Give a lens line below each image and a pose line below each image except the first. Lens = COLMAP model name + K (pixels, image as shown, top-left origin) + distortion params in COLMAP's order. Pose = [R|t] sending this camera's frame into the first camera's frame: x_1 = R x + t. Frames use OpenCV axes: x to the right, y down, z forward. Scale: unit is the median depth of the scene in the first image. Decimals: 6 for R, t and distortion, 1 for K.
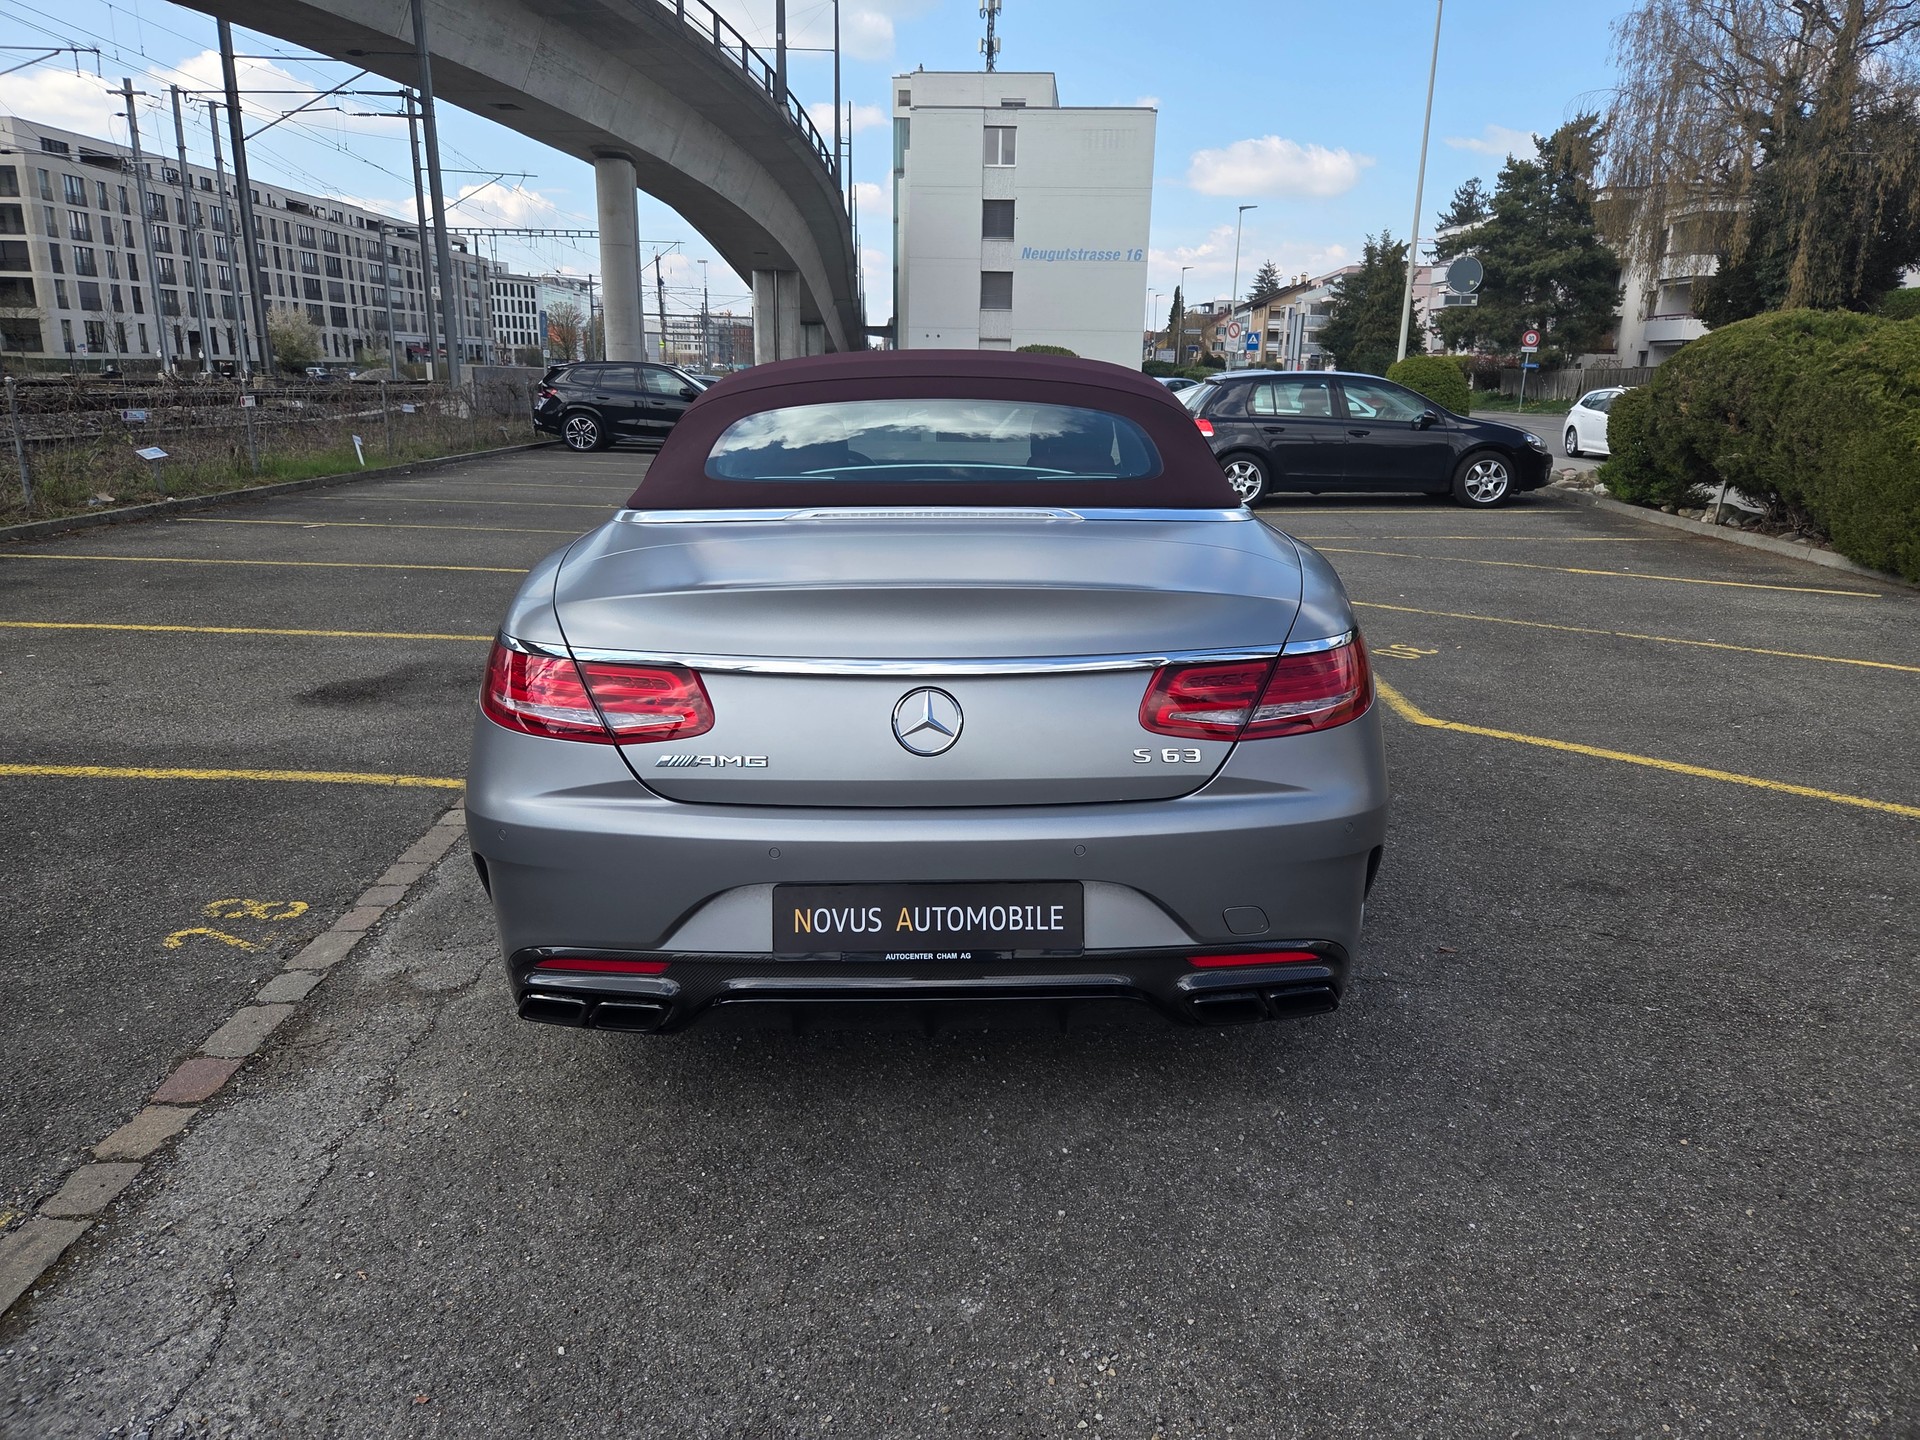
lens RADIAL K [[1286.5, 0, 969.3], [0, 1286.5, 709.2], [0, 0, 1]] dist [0.066187, -0.052586]
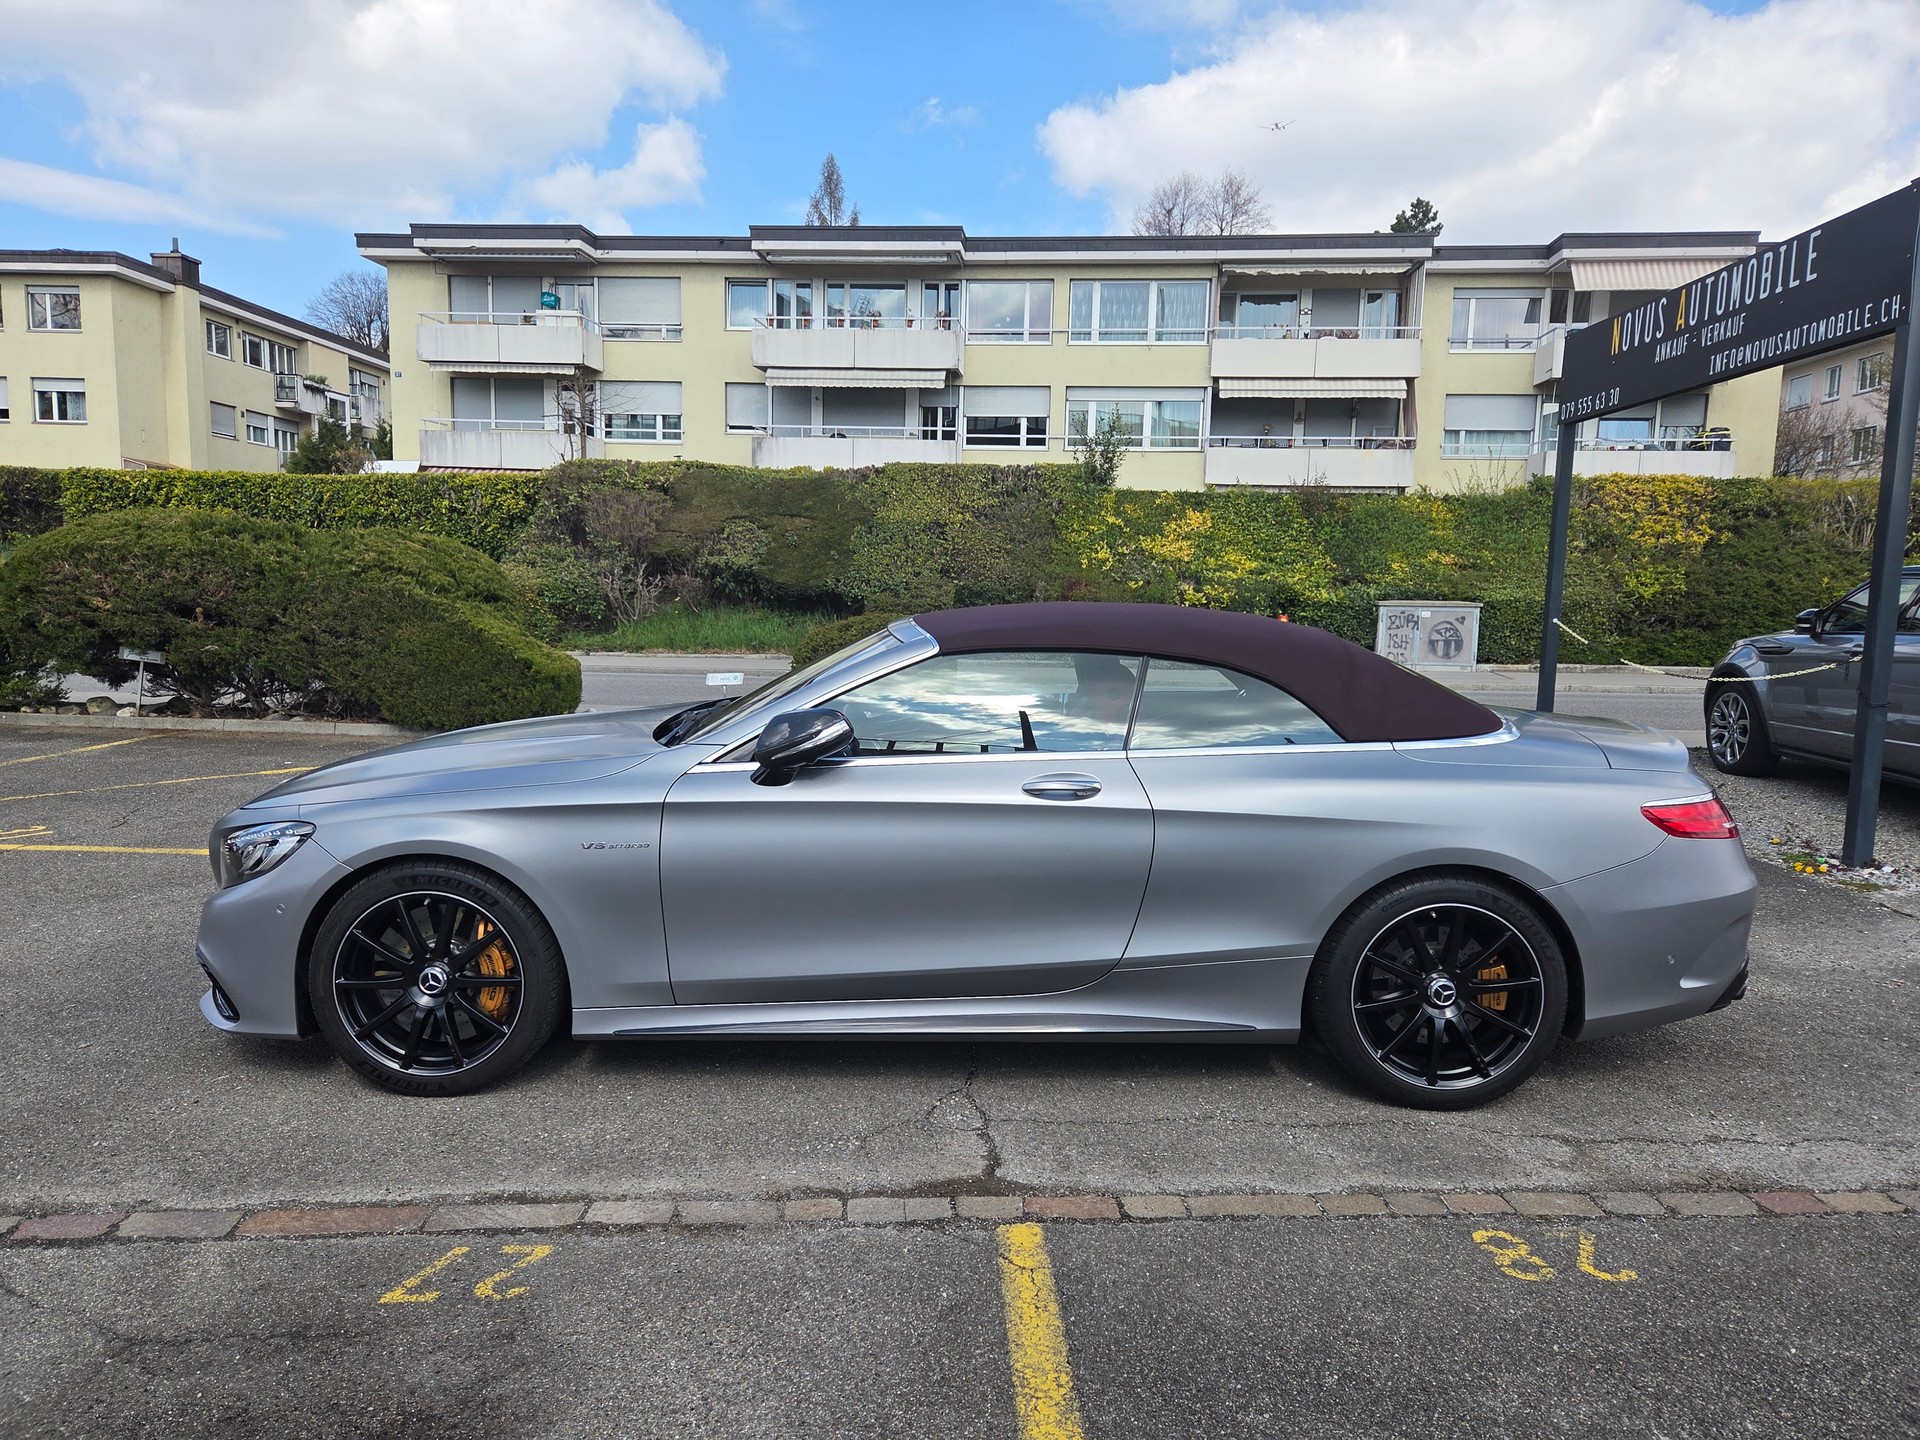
lens RADIAL K [[1284.2, 0, 963.0], [0, 1284.2, 728.0], [0, 0, 1]] dist [0.083290, -0.070428]
pose [[0.016472, -0.130155, 0.991357, -0.089244], [0.231214, 0.965113, 0.122868, -0.025030], [-0.972764, 0.227191, 0.045990, 0.079677]]
